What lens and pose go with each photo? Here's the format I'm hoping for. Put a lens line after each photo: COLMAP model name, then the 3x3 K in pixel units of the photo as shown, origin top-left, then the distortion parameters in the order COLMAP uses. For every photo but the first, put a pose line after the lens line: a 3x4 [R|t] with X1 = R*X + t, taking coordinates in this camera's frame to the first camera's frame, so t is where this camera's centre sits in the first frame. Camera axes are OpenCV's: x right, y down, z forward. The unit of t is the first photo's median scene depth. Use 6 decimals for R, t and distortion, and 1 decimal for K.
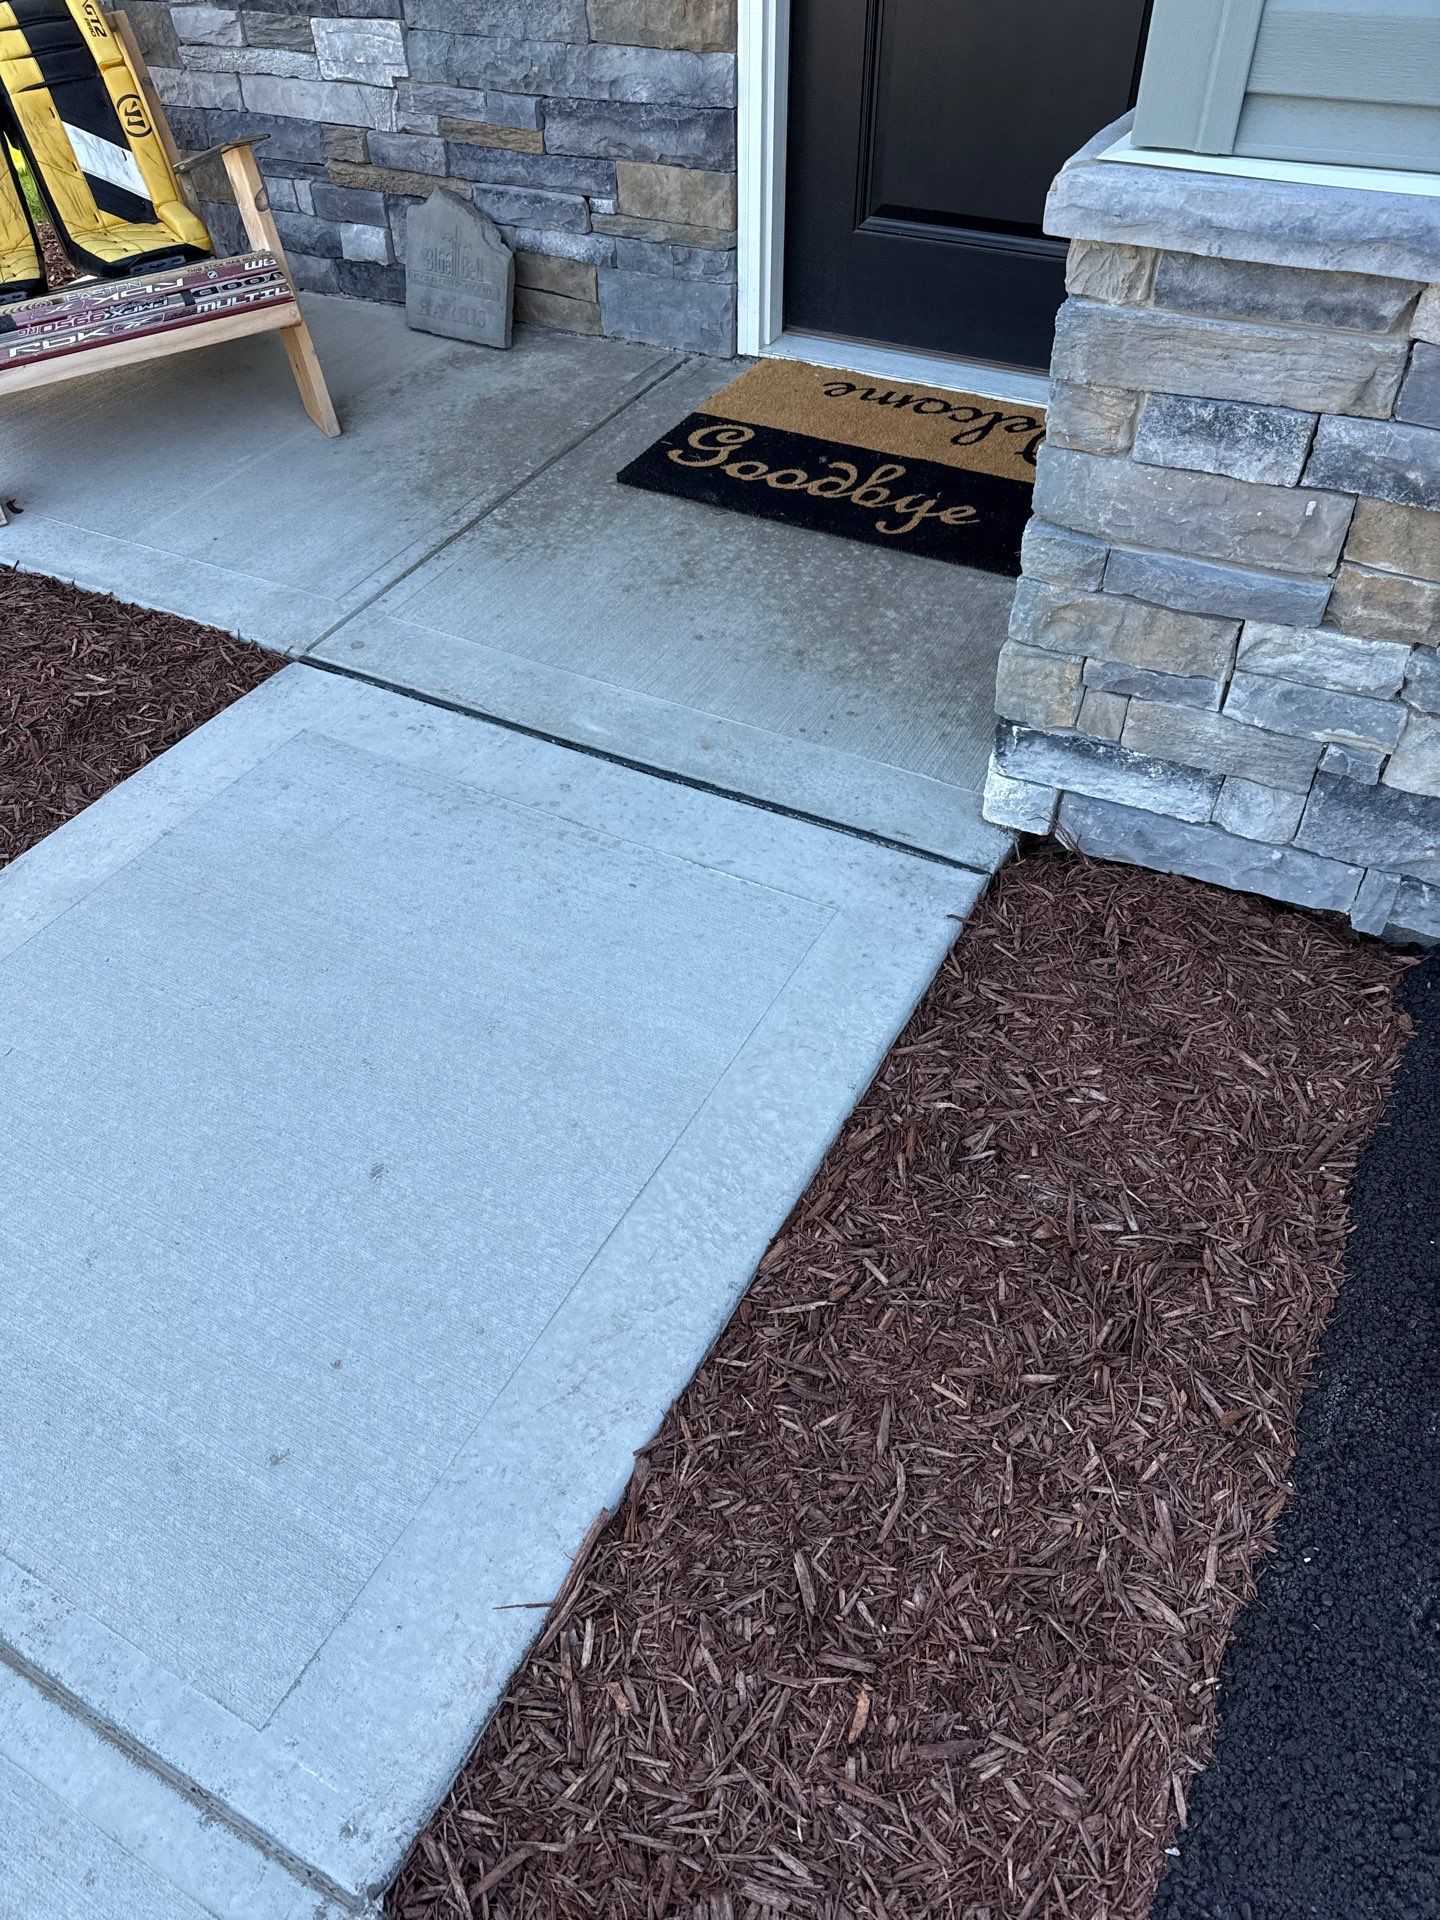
lens RADIAL K [[1329.6, 0, 720.0], [0, 1329.6, 960.0], [0, 0, 1]] dist [0.091547, -0.127936]
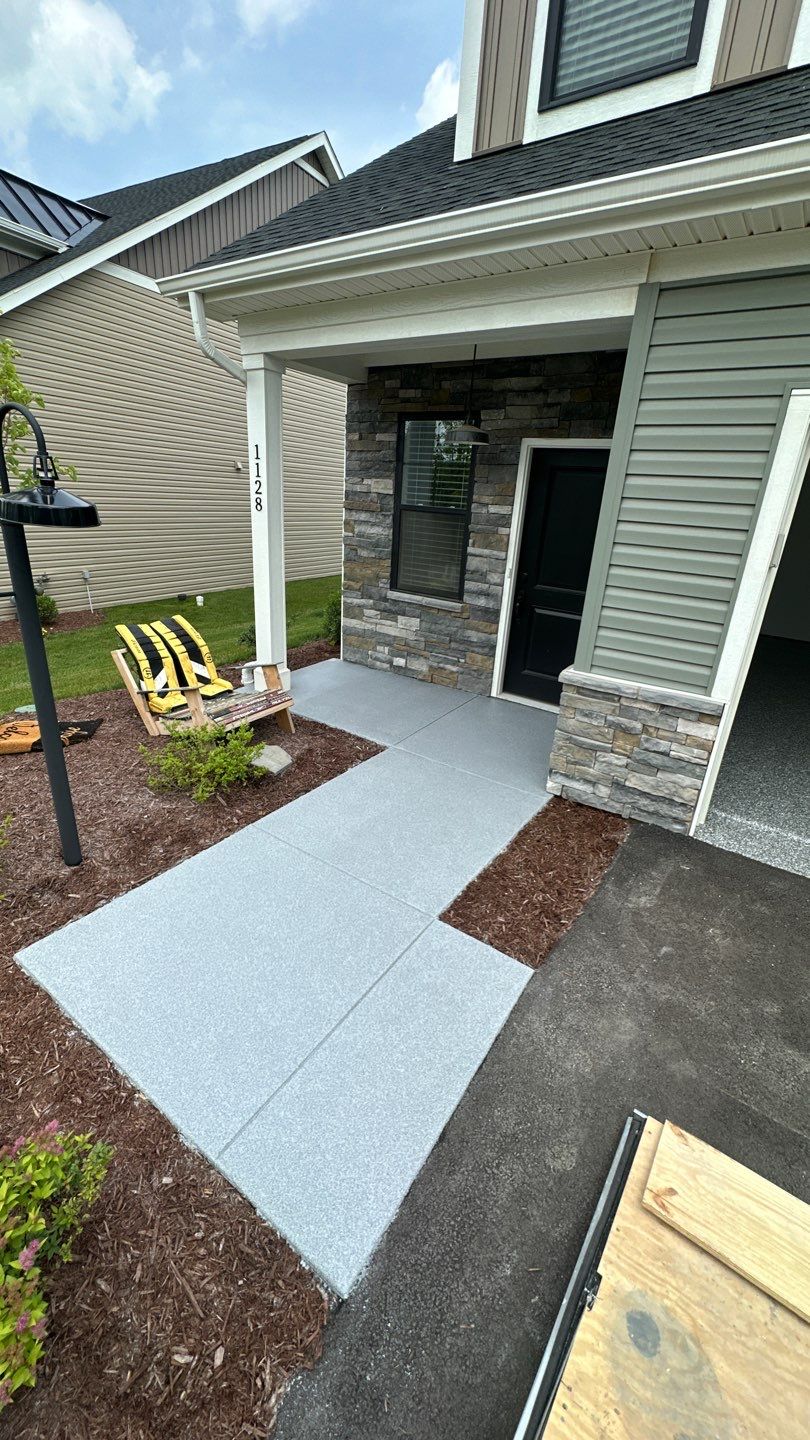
lens RADIAL K [[575.2, 0, 404.9], [0, 575.2, 716.6], [0, 0, 1]] dist [-0.001372, 0.000416]
pose [[0.990930, 0.104156, -0.084902, -0.103773], [-0.128350, 0.920715, -0.368525, 0.324672], [0.039787, 0.376080, 0.925733, -0.683554]]
